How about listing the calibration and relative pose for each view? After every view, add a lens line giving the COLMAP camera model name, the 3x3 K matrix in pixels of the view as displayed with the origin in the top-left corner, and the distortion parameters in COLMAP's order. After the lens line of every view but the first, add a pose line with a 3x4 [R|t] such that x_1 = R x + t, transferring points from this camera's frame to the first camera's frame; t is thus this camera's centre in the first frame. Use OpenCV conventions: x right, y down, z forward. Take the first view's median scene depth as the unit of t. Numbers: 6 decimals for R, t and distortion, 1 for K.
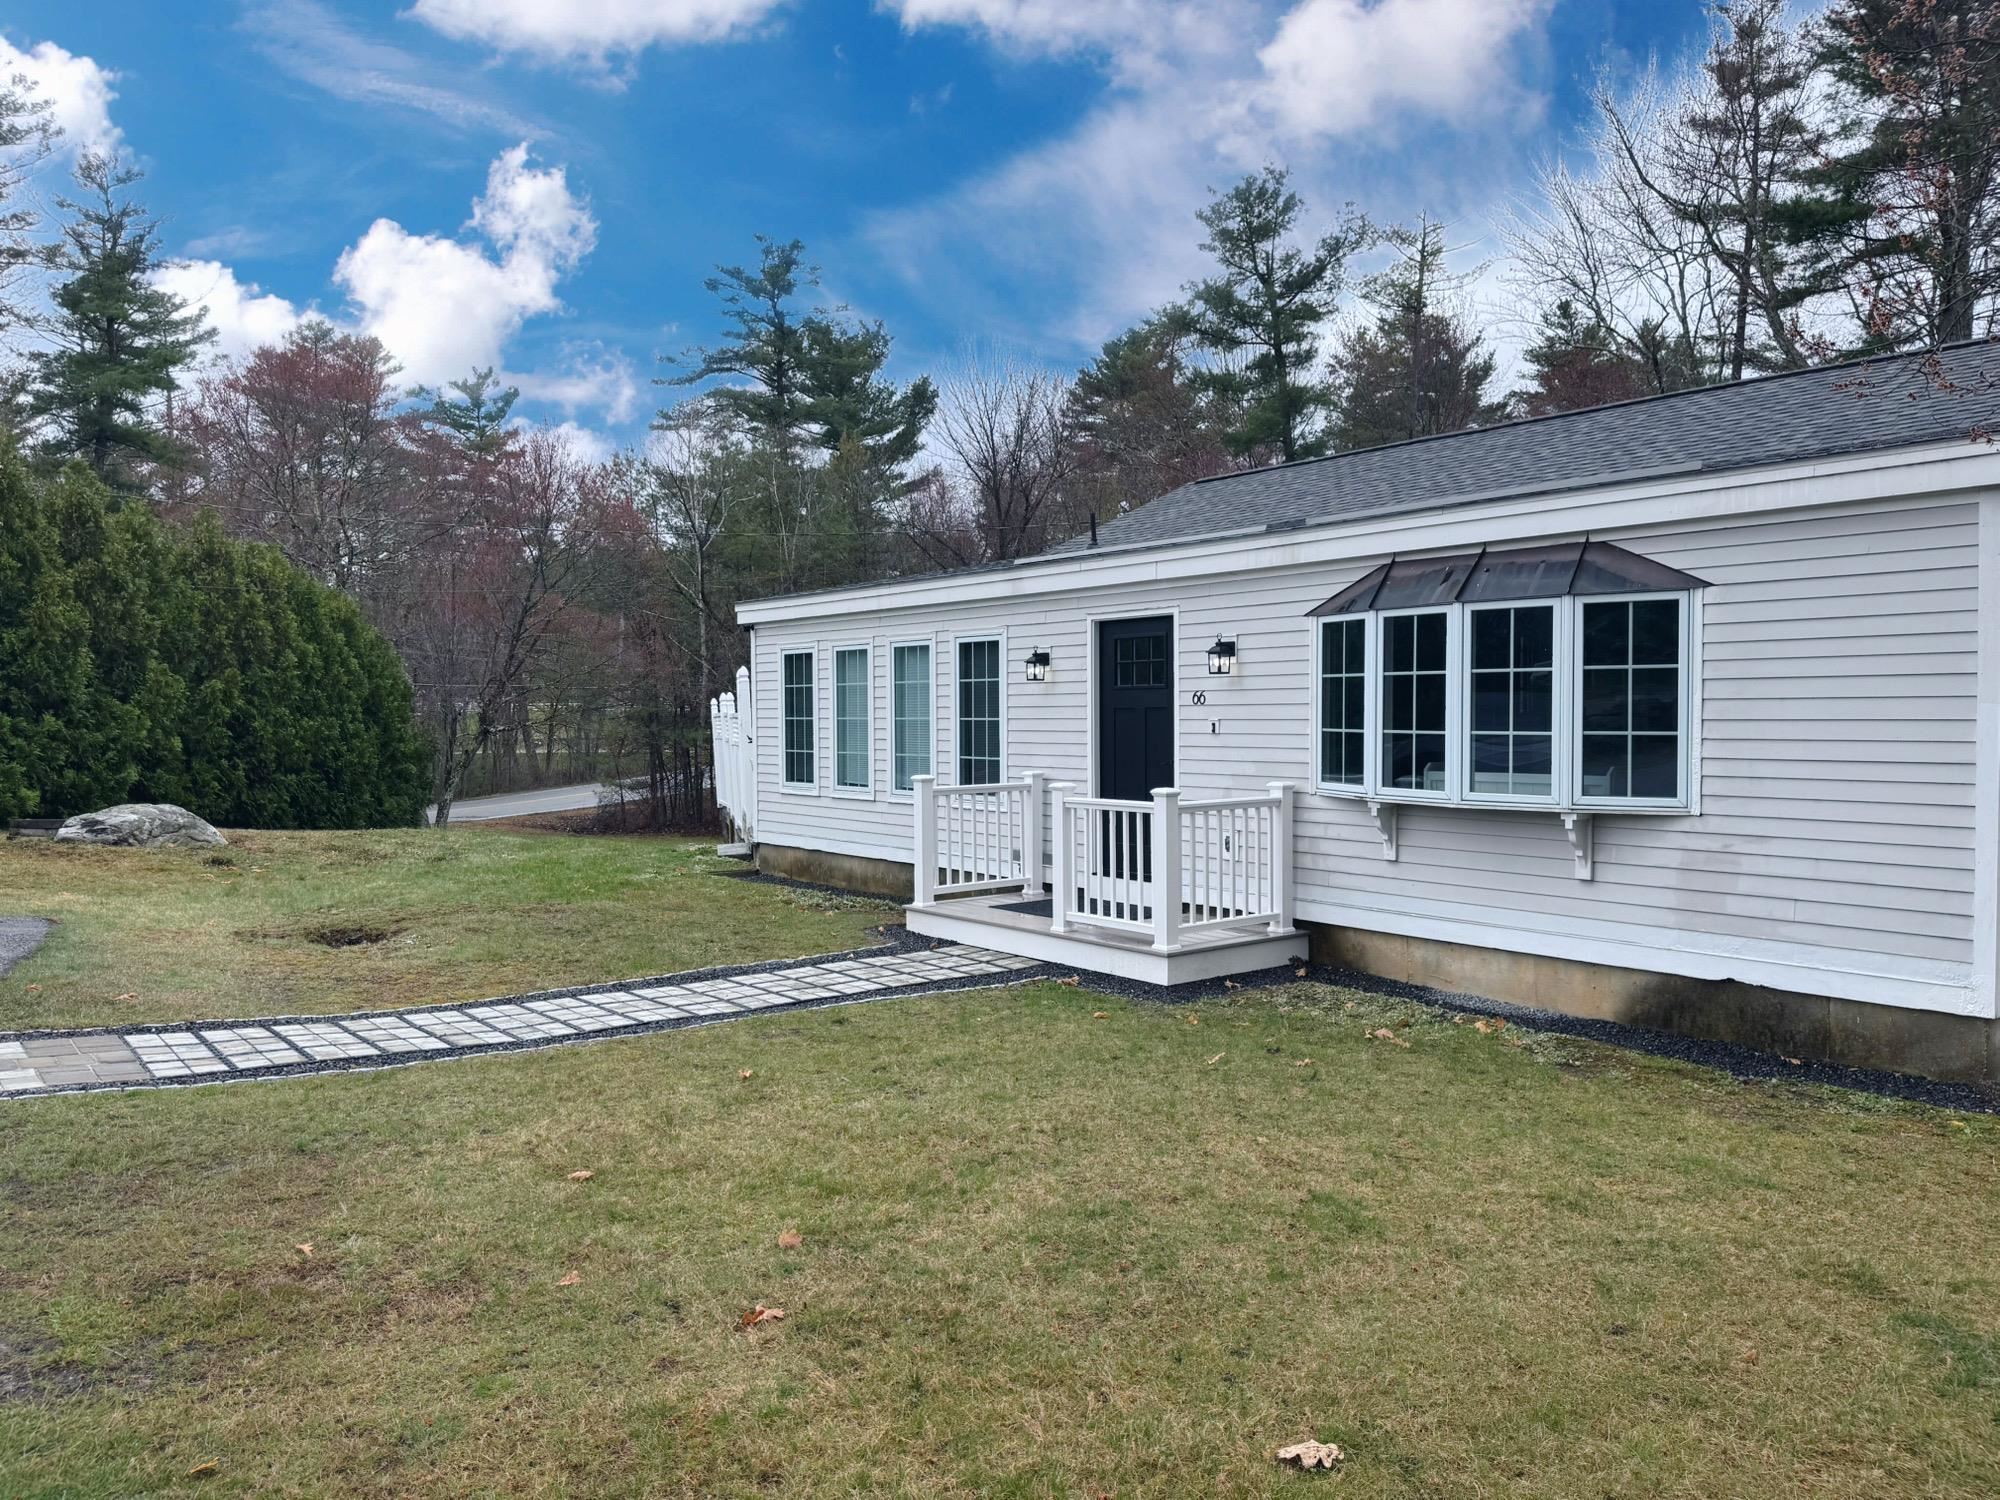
lens RADIAL K [[1382.6, 0, 1000.0], [0, 1382.6, 750.0], [0, 0, 1]] dist [0.134135, -0.193113]
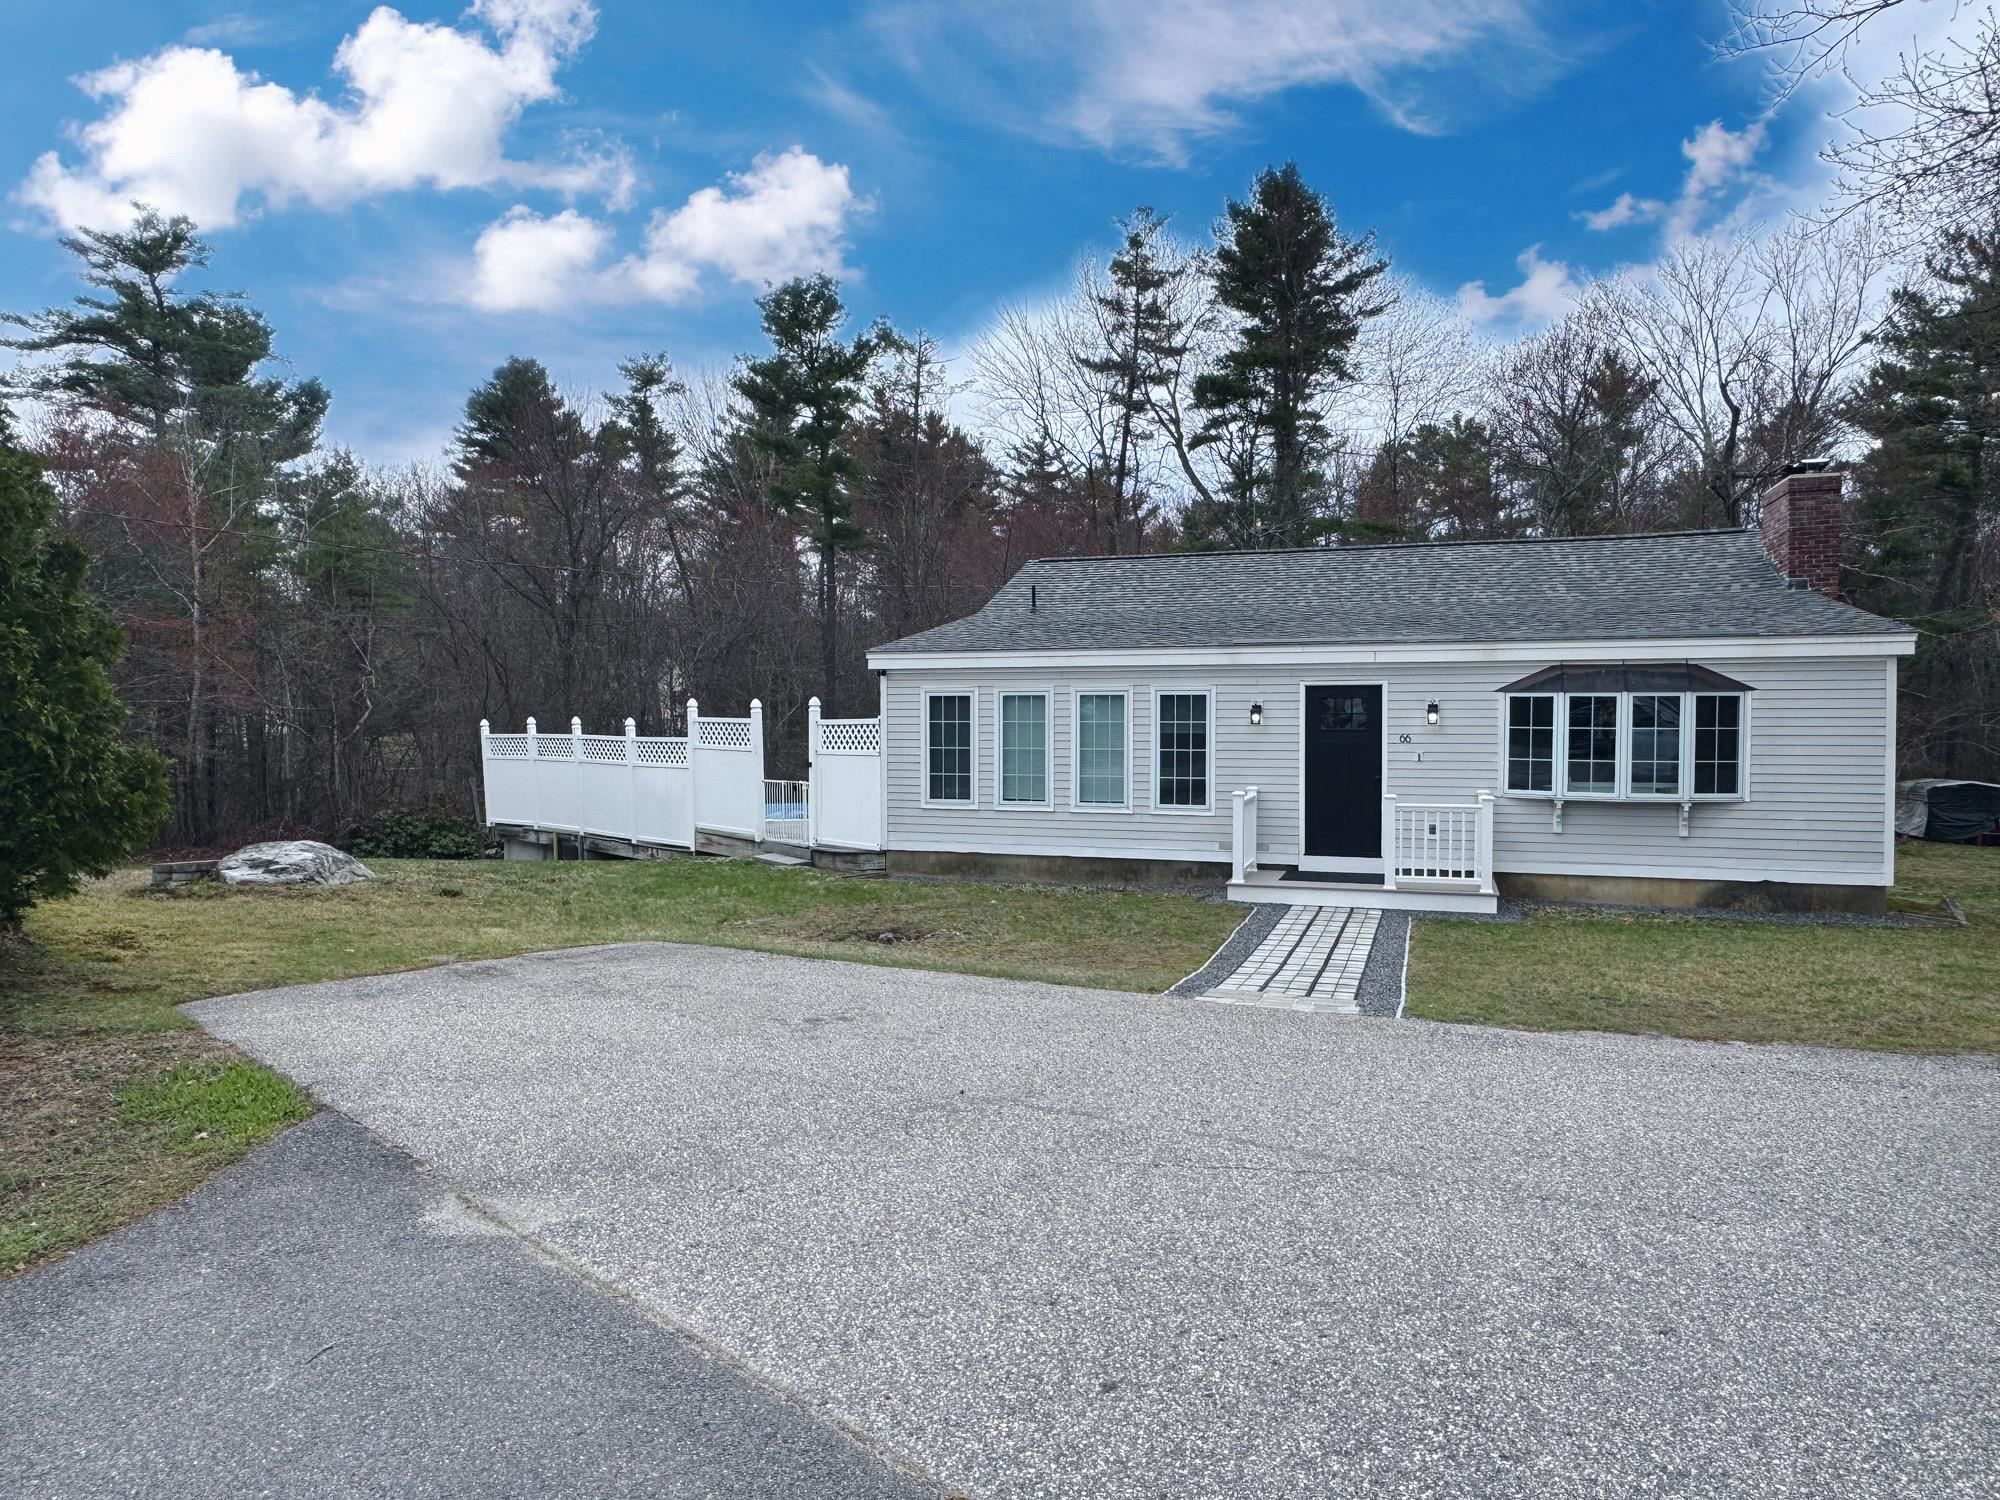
lens RADIAL K [[1278.6, 0, 999.6], [0, 1278.6, 739.5], [0, 0, 1]] dist [-0.002266, -0.000914]
pose [[0.848993, -0.006052, 0.528370, -1.017045], [0.011134, 0.999917, -0.006438, -0.032010], [-0.528287, 0.011348, 0.848990, -0.000218]]
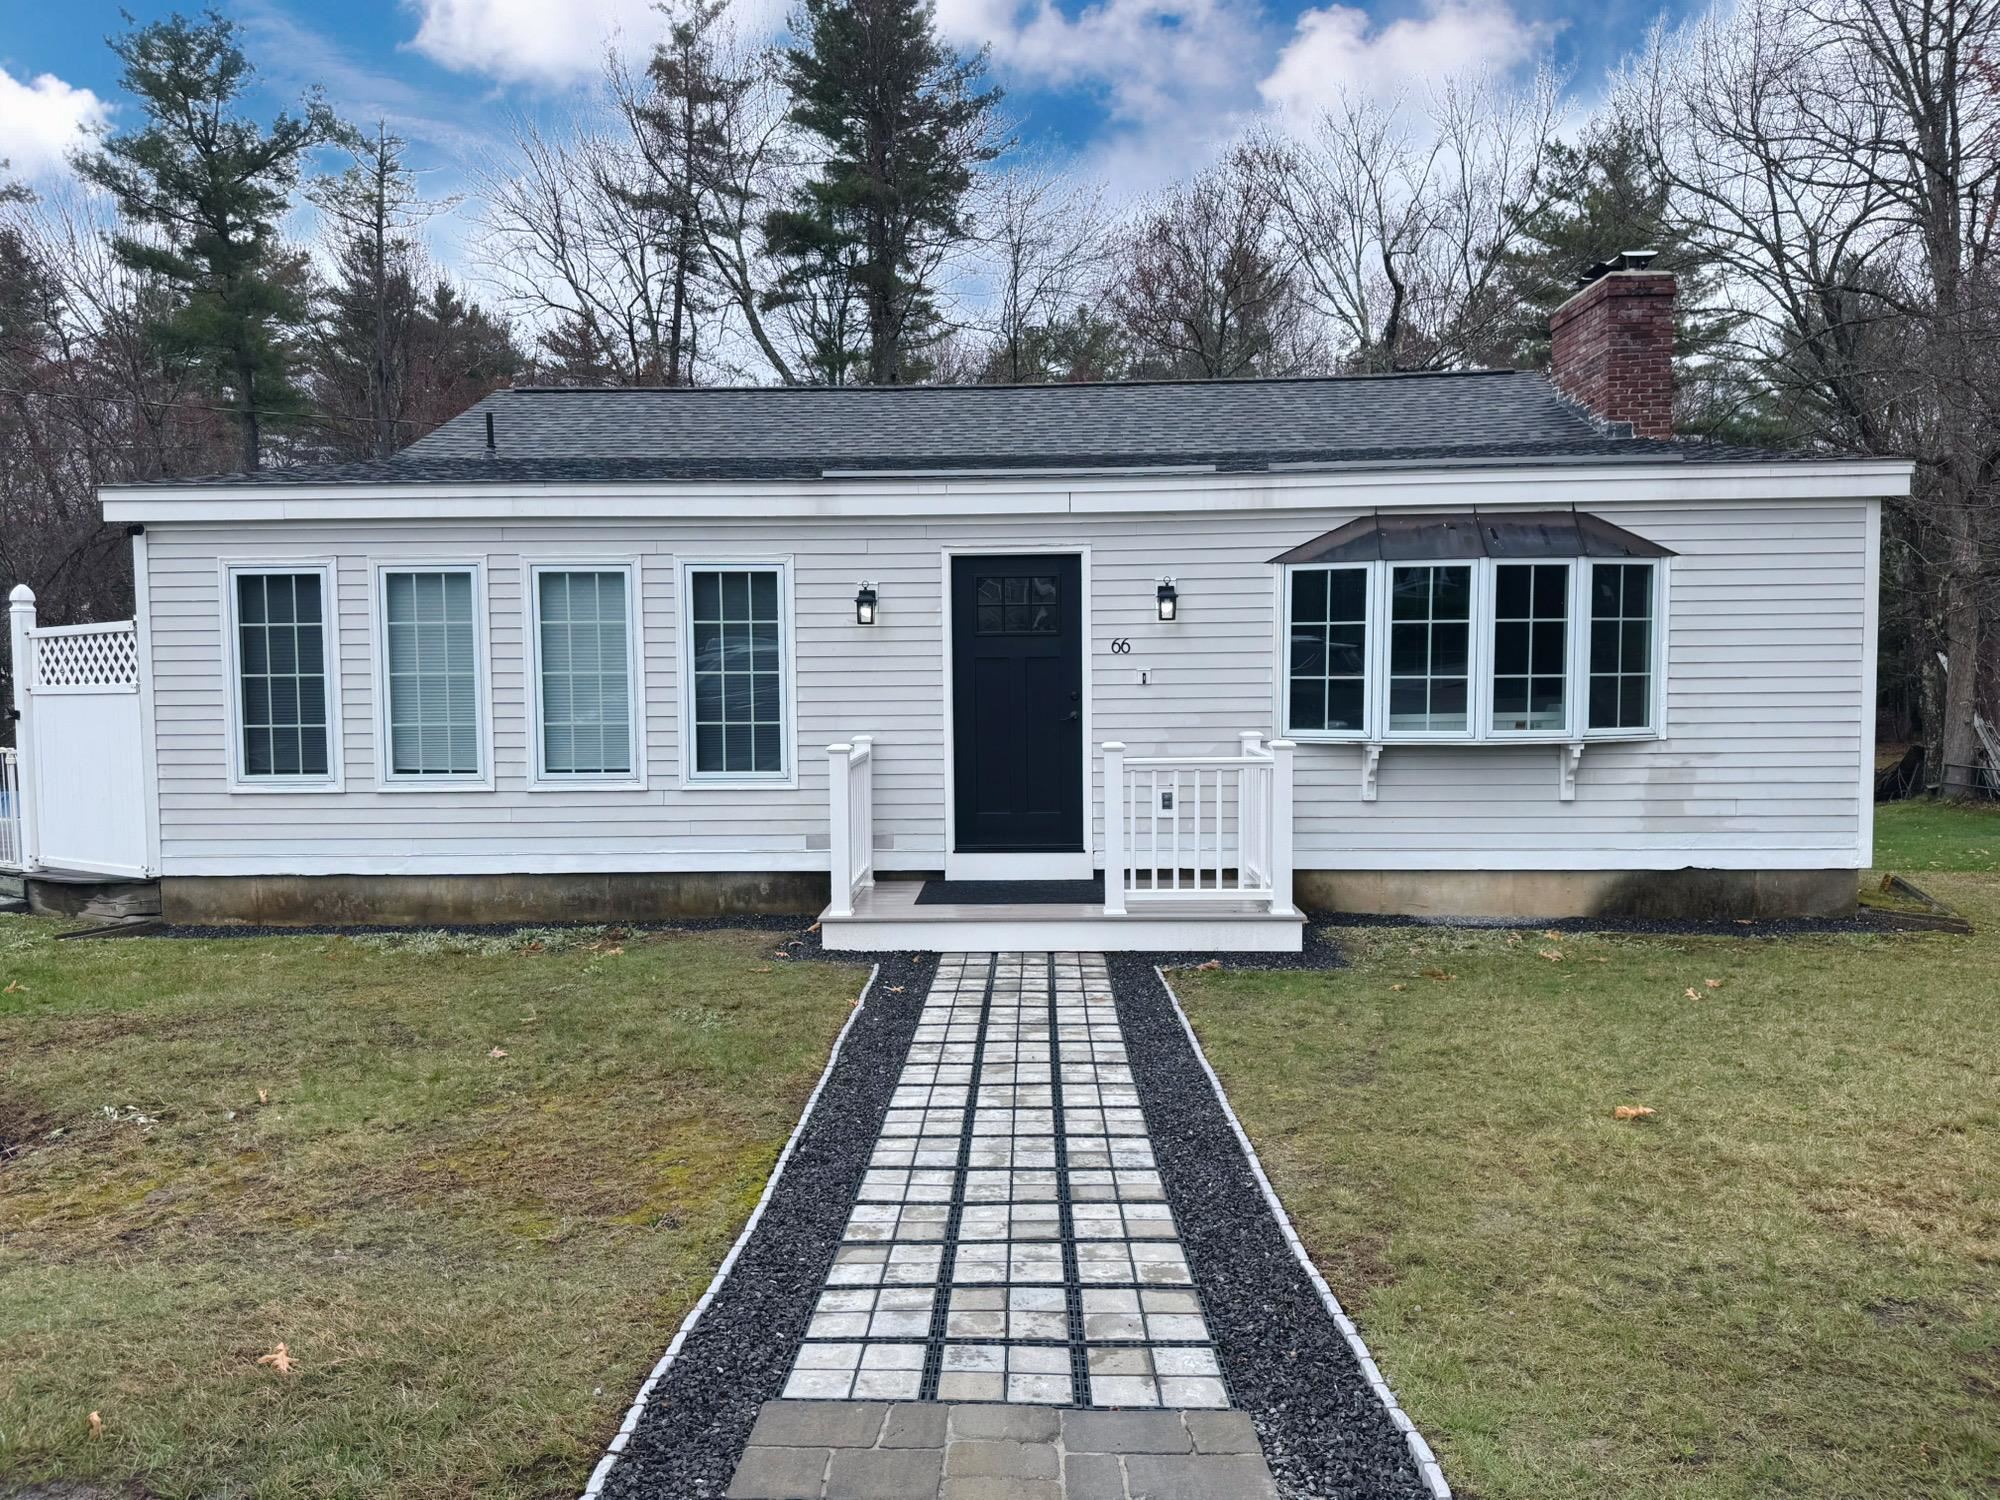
lens RADIAL K [[1395.7, 0, 984.0], [0, 1395.7, 753.5], [0, 0, 1]] dist [0.102409, -0.134671]
pose [[0.659587, -0.047708, 0.750113, -0.609135], [0.027370, 0.998846, 0.039460, -0.005317], [-0.751130, -0.005496, 0.660132, 0.451181]]
